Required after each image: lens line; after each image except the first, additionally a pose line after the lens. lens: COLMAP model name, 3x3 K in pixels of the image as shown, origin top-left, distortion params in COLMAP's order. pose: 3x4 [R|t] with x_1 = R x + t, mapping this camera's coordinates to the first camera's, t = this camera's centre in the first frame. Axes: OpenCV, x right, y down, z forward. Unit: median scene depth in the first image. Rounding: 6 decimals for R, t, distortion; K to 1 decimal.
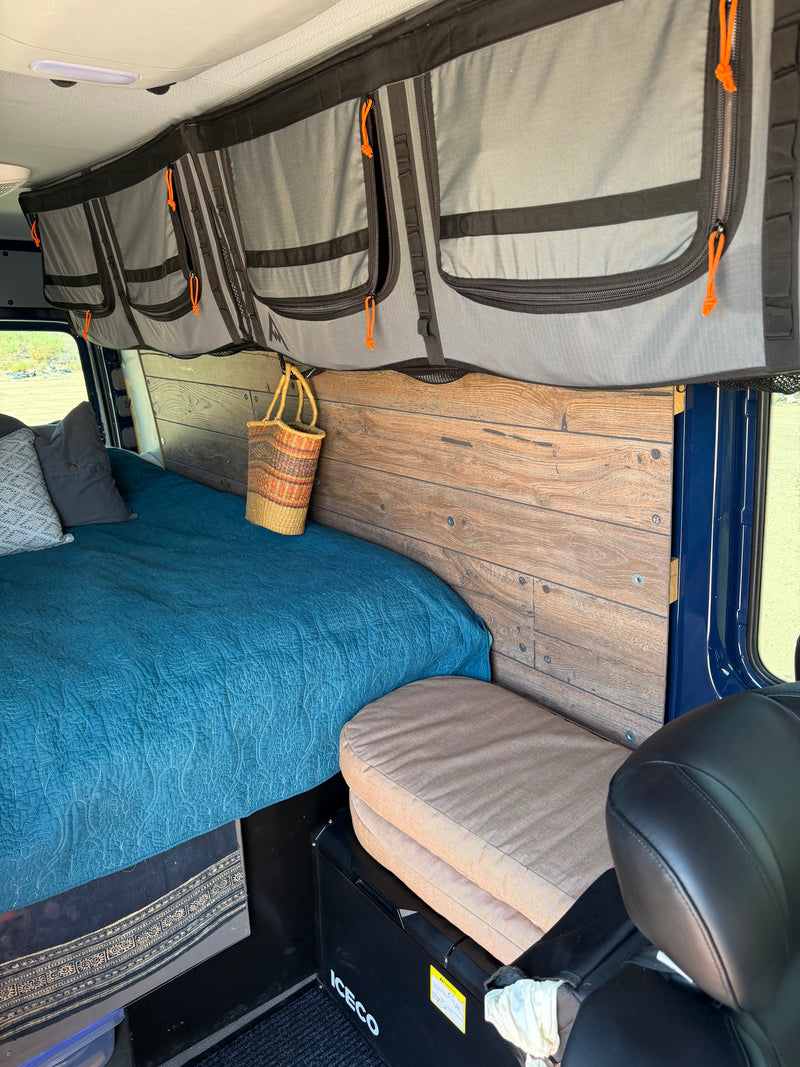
lens RADIAL K [[748.6, 0, 400.7], [0, 748.6, 538.4], [0, 0, 1]] dist [0.088573, -0.097205]
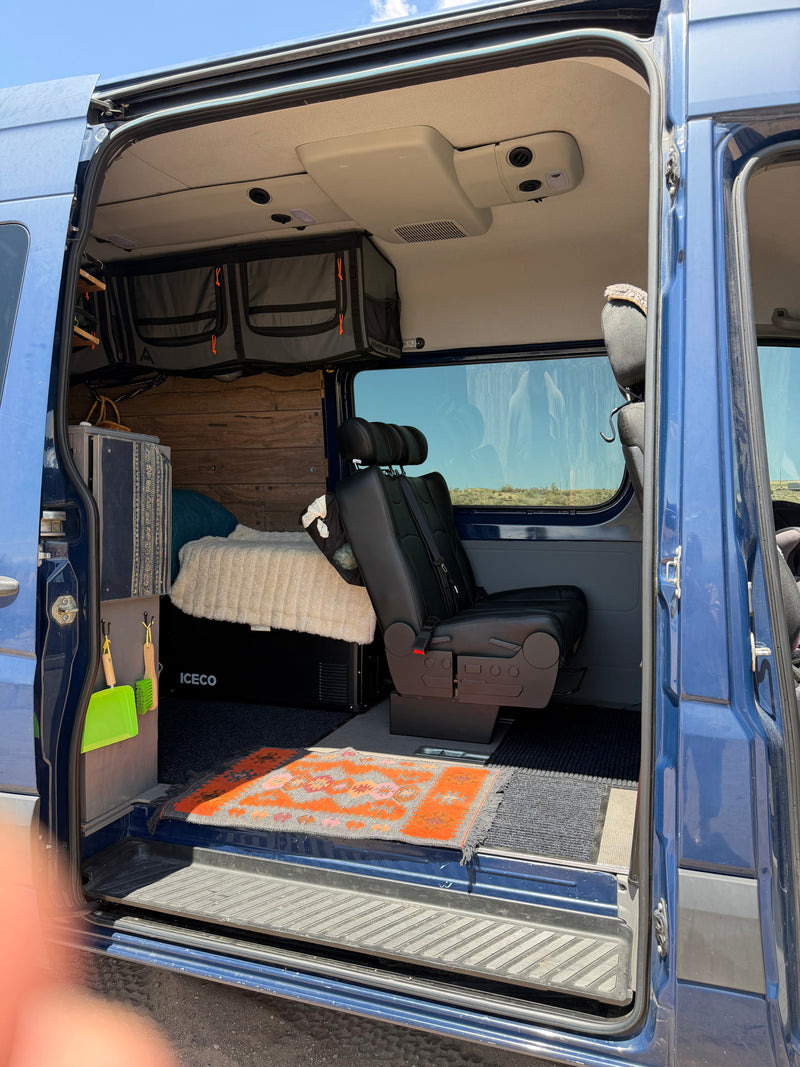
lens RADIAL K [[761.6, 0, 411.5], [0, 761.6, 534.7], [0, 0, 1]] dist [0.058546, -0.086724]
pose [[0.852871, -0.004634, 0.522101, -0.602691], [0.132758, 0.969021, -0.208264, 0.707534], [-0.504962, 0.246935, 0.827065, -0.975444]]
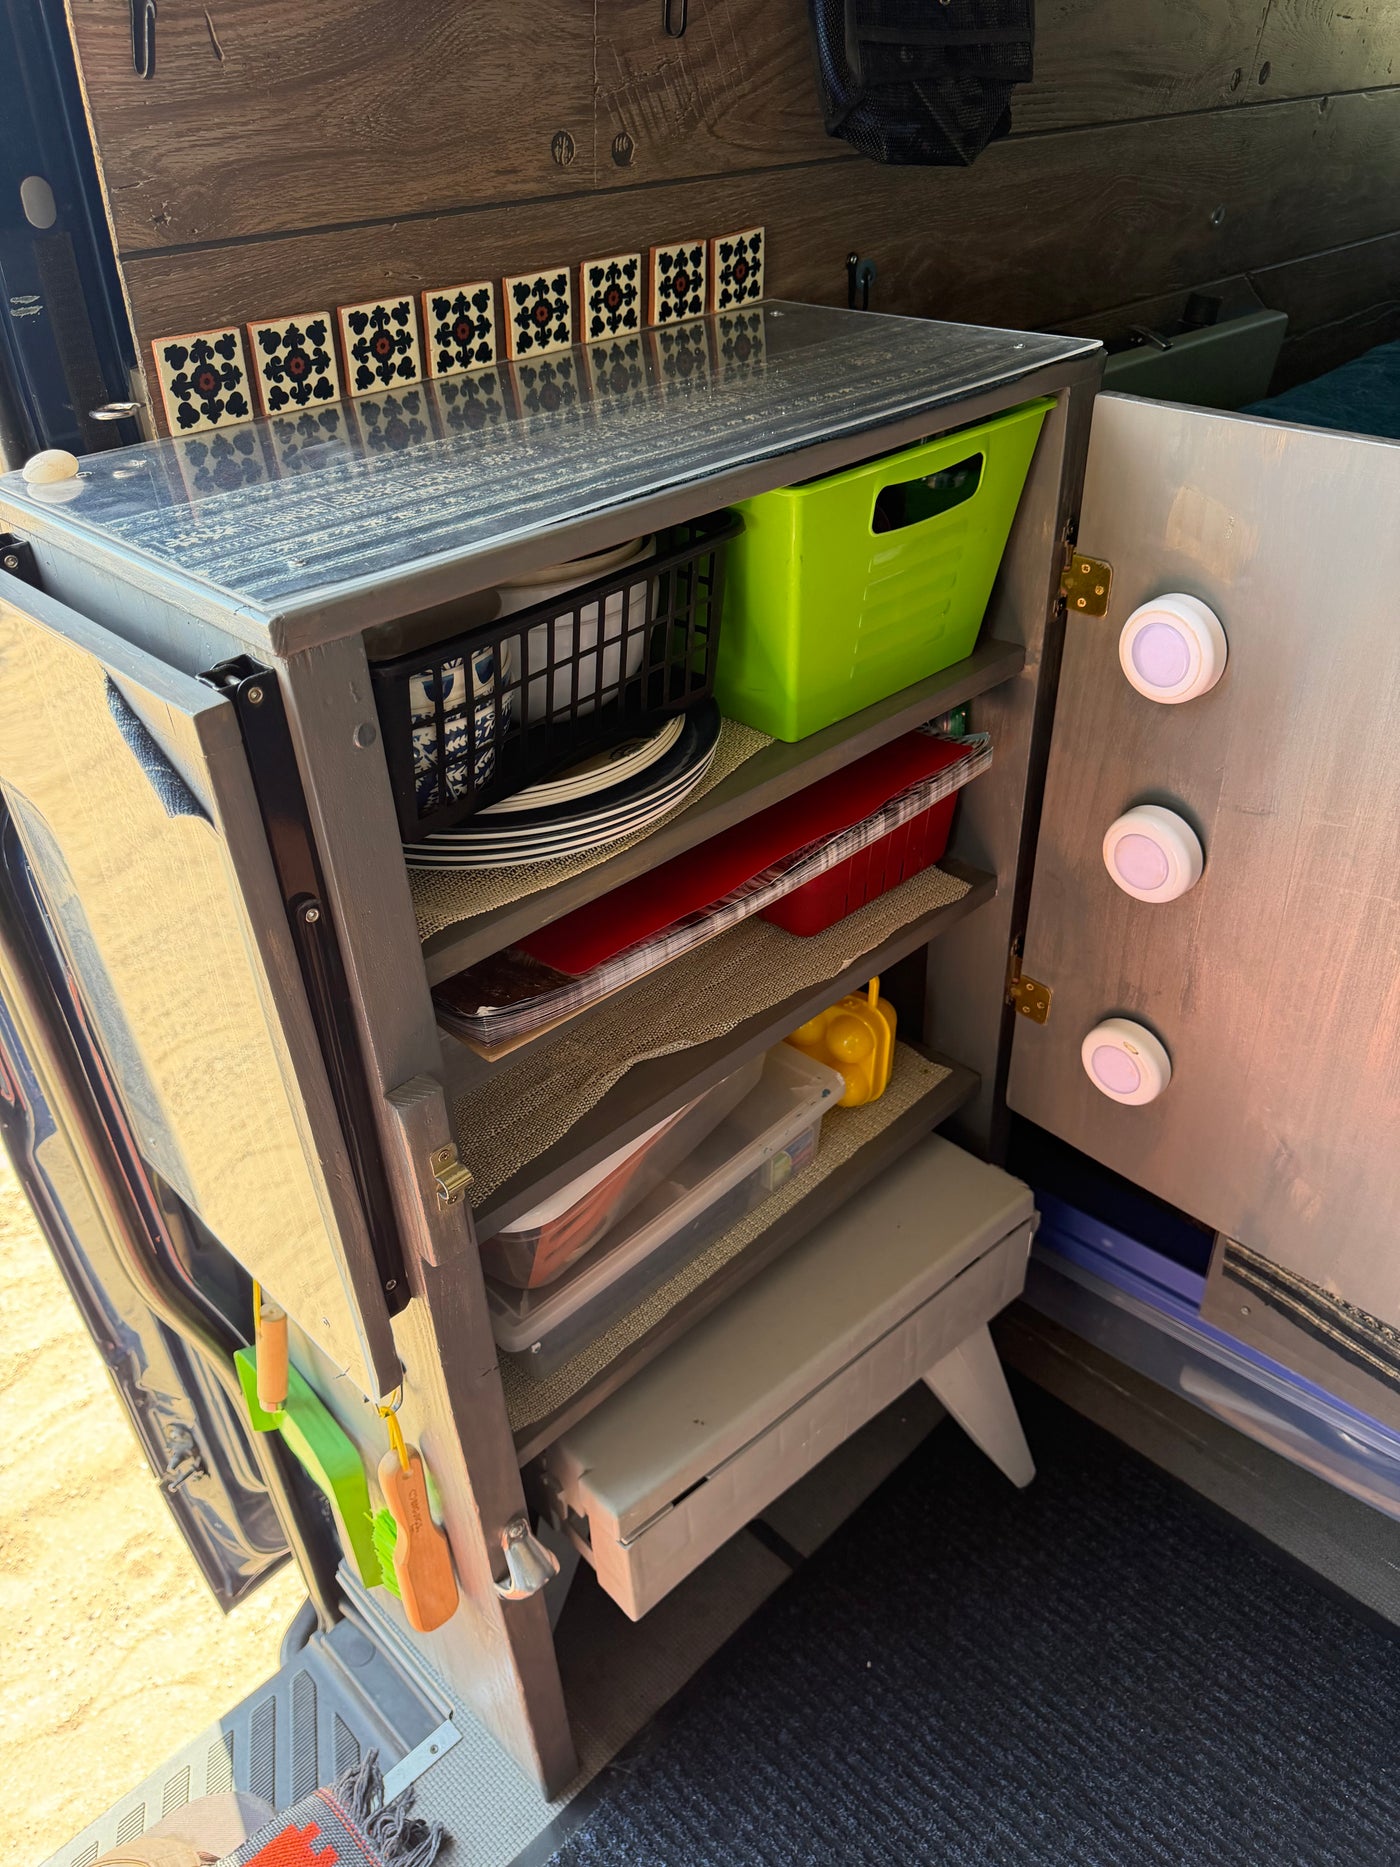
lens RADIAL K [[1339.6, 0, 702.1], [0, 1339.6, 951.7], [0, 0, 1]] dist [-0.006341, 0.000229]
pose [[0.083987, 0.567927, -0.818783, 0.025006], [-0.231017, 0.810396, 0.538413, 0.081635], [0.969318, 0.143933, 0.199263, 0.361100]]
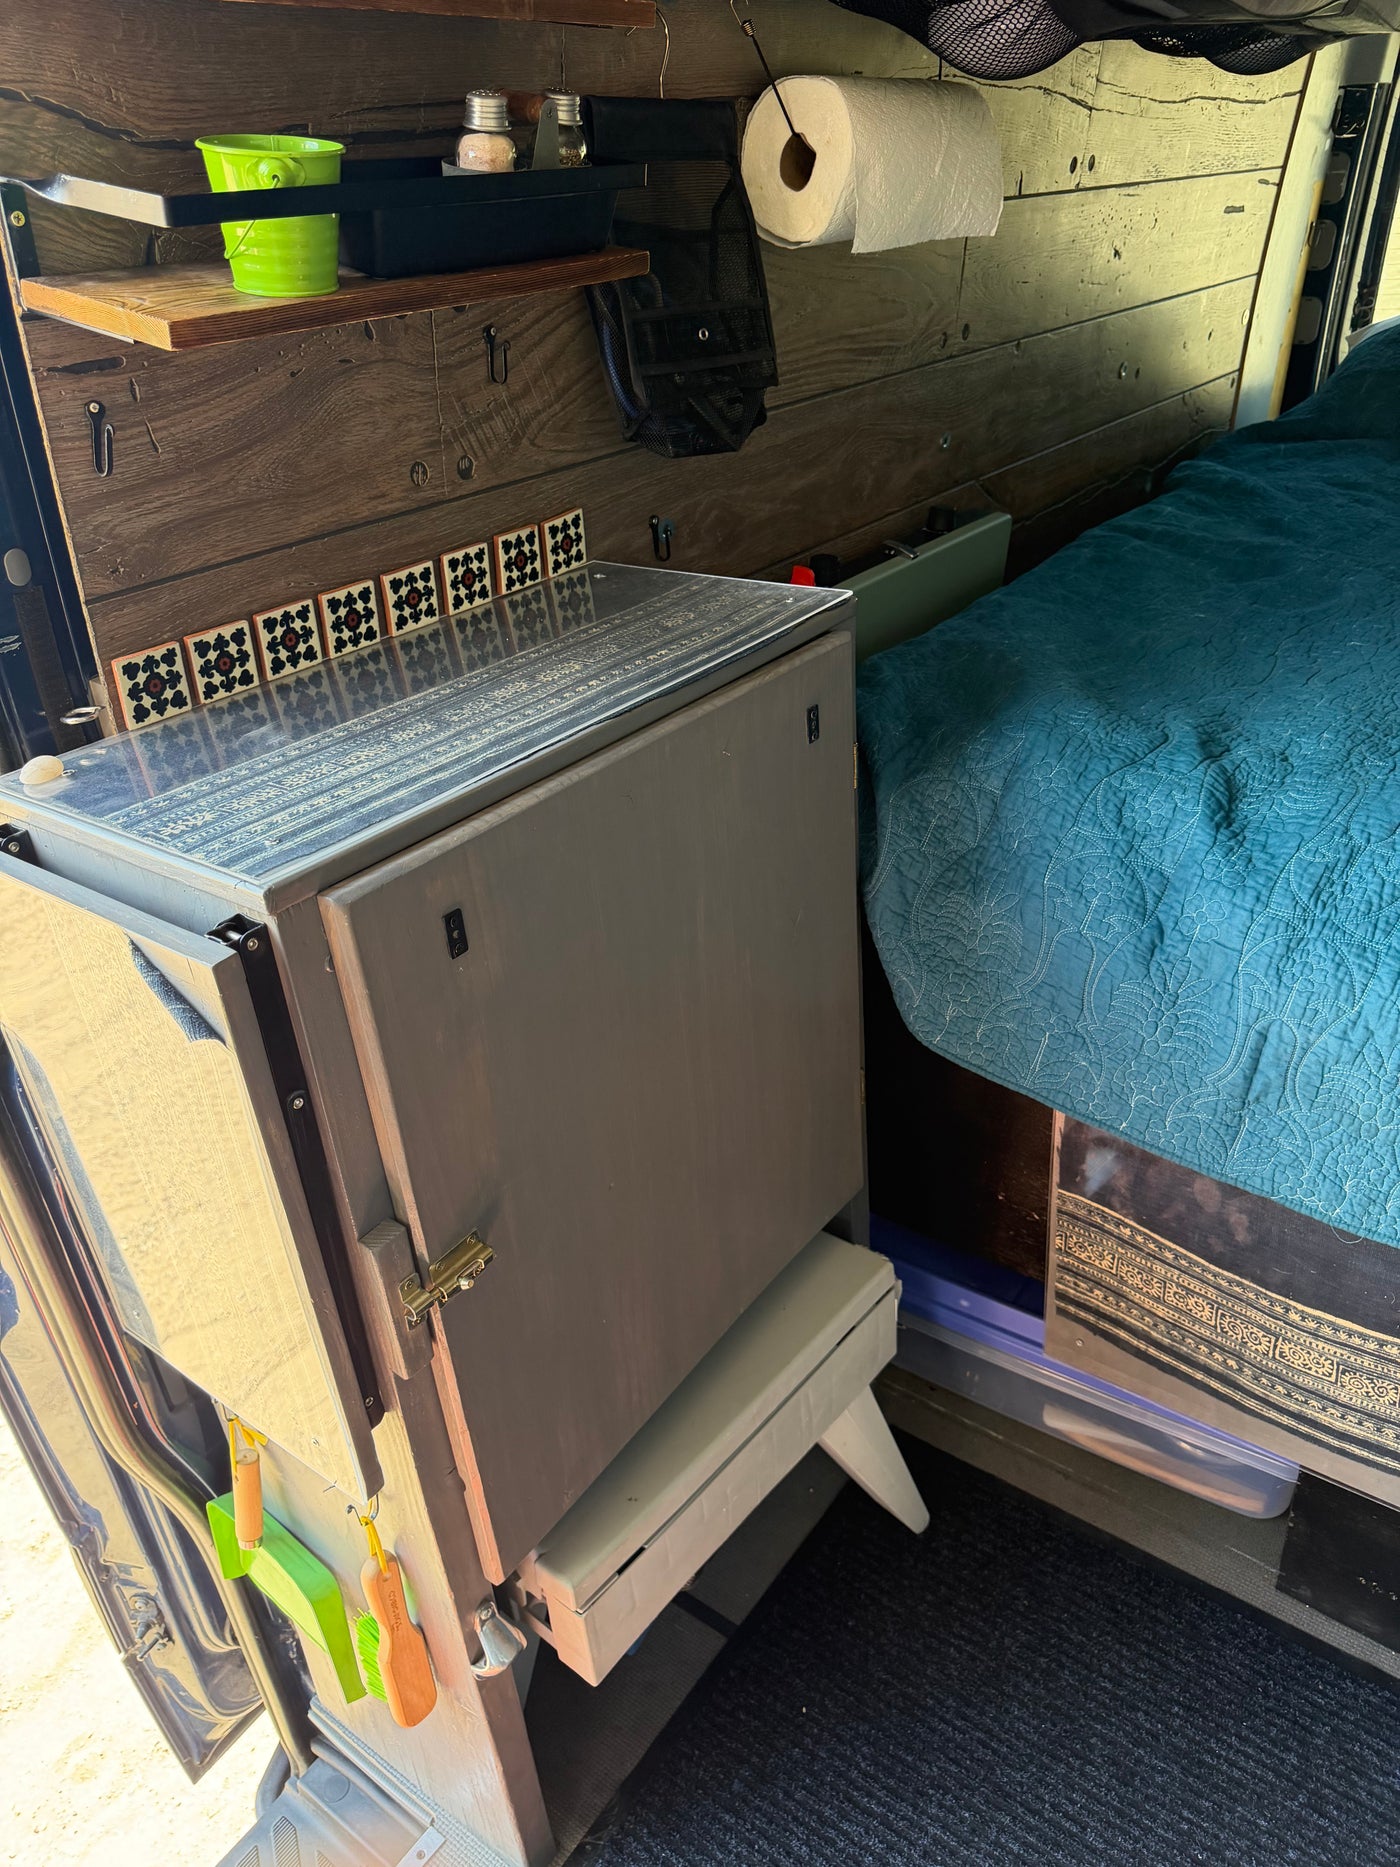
lens RADIAL K [[1332.6, 0, 720.1], [0, 1332.6, 935.6], [0, 0, 1]] dist [0.058546, -0.086724]
pose [[0.237524, 0.462372, -0.854280, 0.121721], [-0.195140, 0.884233, 0.424326, 0.013909], [0.951579, 0.065916, 0.300254, 0.325385]]
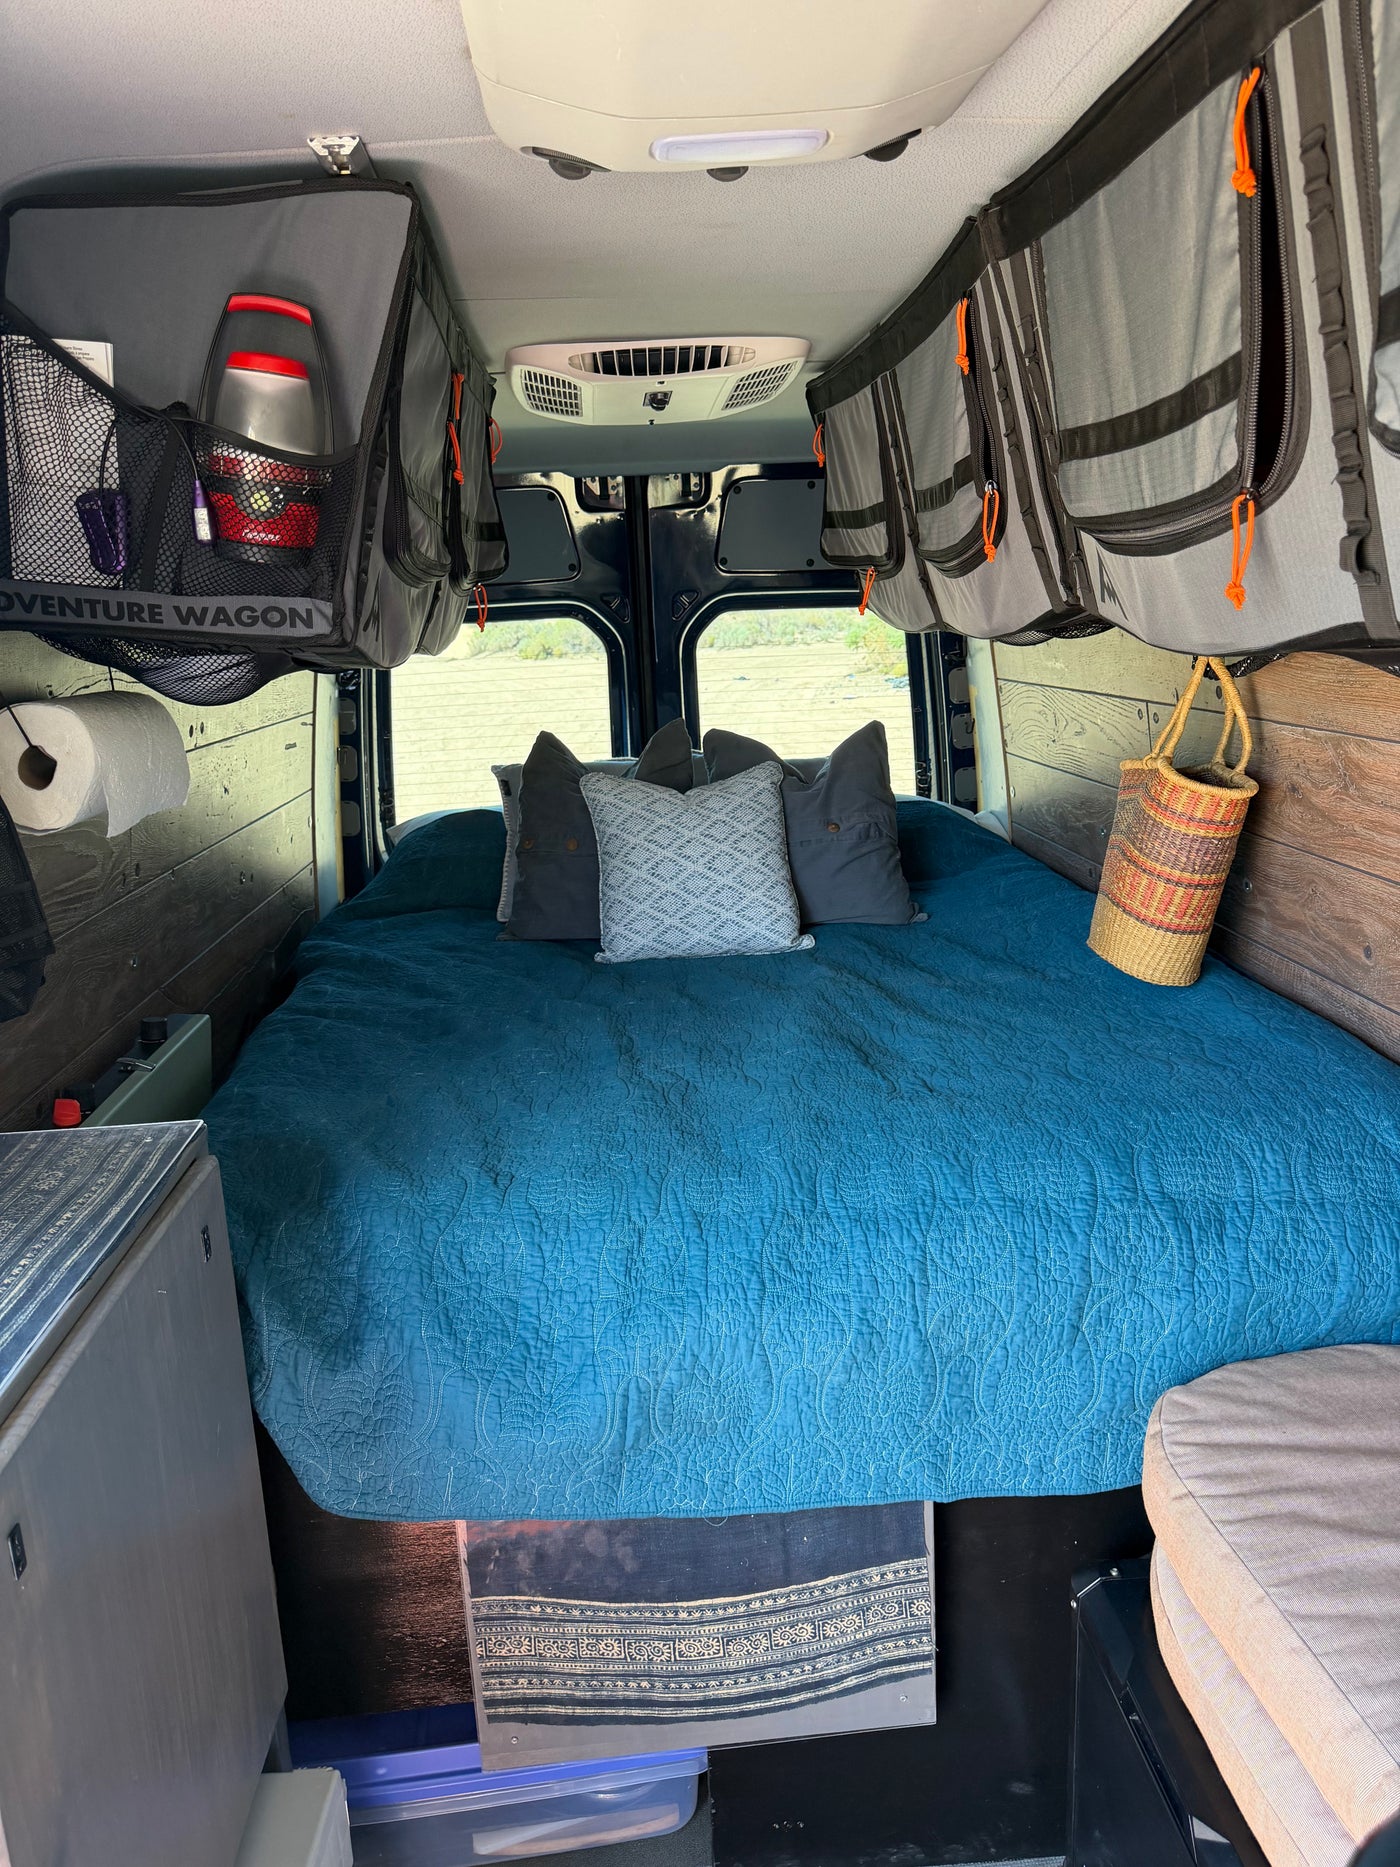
lens RADIAL K [[1311.2, 0, 717.1], [0, 1311.2, 935.8], [0, 0, 1]] dist [0.119373, -0.188757]
pose [[0.821976, 0.112284, -0.558343, 0.130626], [-0.125028, 0.992033, 0.015437, -0.017557], [0.555628, 0.057119, 0.829466, 0.111675]]
